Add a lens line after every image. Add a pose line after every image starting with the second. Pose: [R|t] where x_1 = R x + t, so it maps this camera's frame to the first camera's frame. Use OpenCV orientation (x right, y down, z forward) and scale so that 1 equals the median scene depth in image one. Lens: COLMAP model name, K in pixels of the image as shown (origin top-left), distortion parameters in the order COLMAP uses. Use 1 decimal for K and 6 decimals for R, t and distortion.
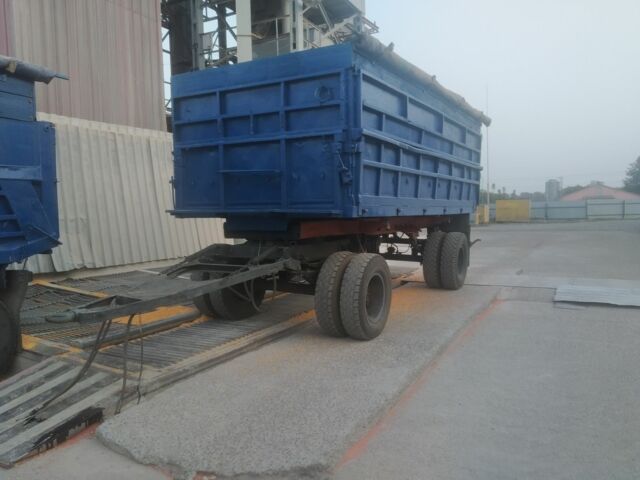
lens RADIAL K [[516.6, 0, 320.0], [0, 516.6, 240.0], [0, 0, 1]] dist [0.074224, -0.175321]
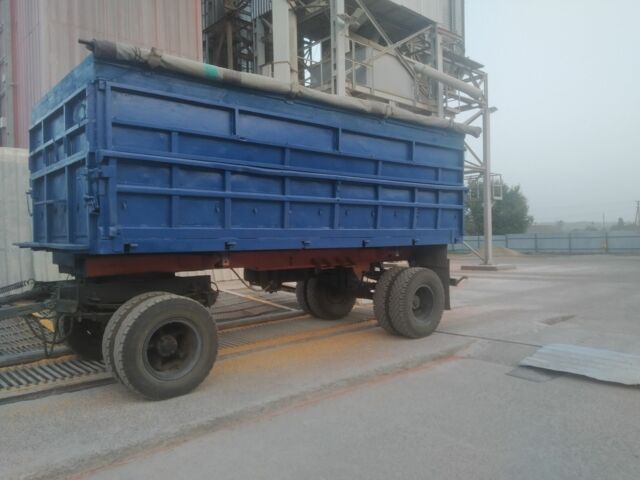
lens RADIAL K [[516.6, 0, 320.0], [0, 516.6, 240.0], [0, 0, 1]] dist [0.074224, -0.175321]
pose [[0.950965, 0.000543, -0.309298, 0.493268], [-0.015656, 0.998801, -0.046381, -0.024361], [0.308902, 0.048949, 0.949833, 0.225340]]
